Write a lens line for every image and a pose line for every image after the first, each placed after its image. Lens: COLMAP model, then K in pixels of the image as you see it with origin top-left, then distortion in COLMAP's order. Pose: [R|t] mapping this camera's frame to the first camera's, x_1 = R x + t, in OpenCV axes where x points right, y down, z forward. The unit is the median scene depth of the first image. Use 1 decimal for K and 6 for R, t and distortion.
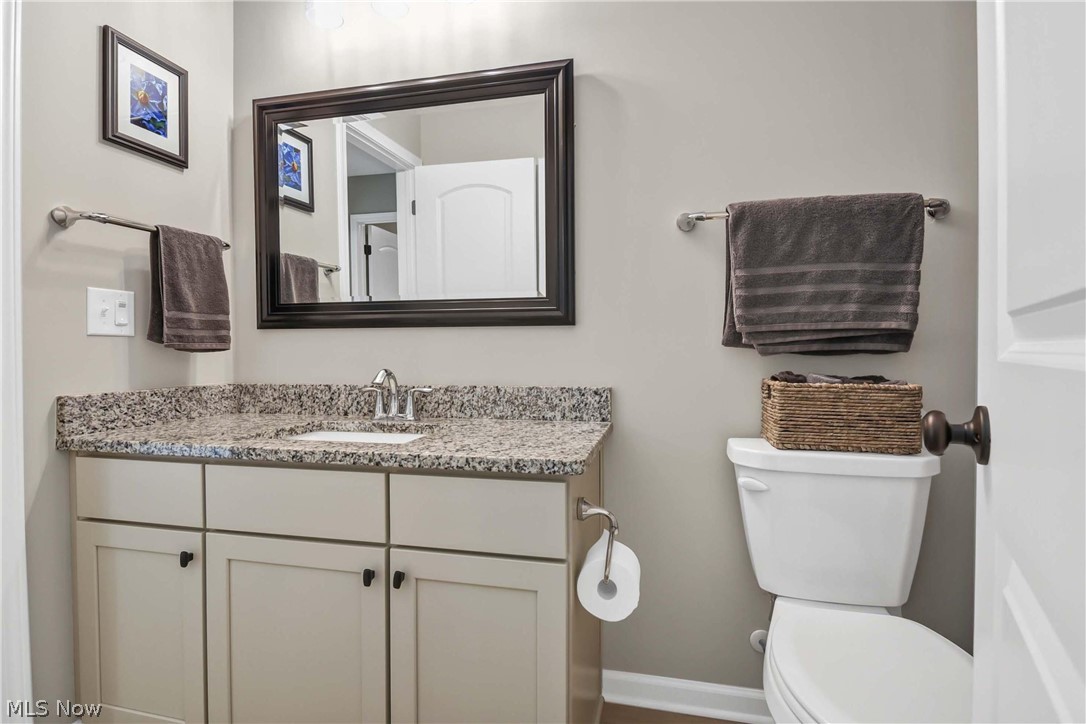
lens RADIAL K [[524.2, 0, 546.8], [0, 524.2, 354.7], [0, 0, 1]] dist [-0.000570, -0.000351]
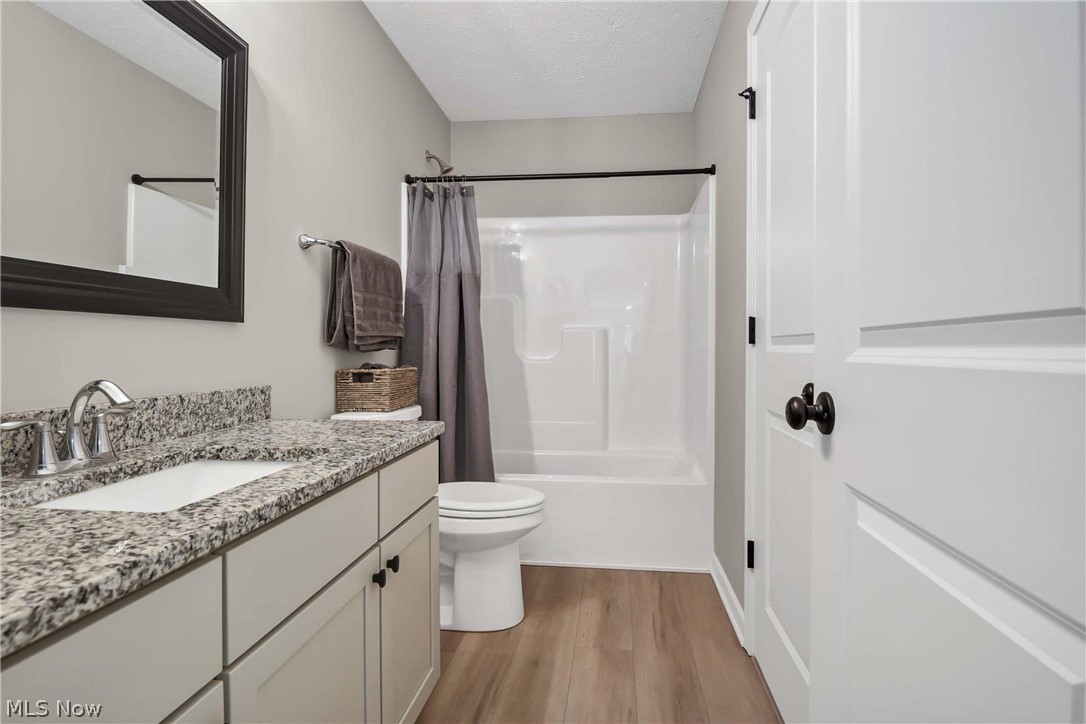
lens RADIAL K [[524.2, 0, 545.8], [0, 524.2, 354.7], [0, 0, 1]] dist [-0.000570, -0.000351]
pose [[-0.081675, -0.011203, 0.996596, -0.937153], [0.011661, 0.999858, 0.012195, -0.003616], [-0.996591, 0.012617, -0.081533, 0.533902]]
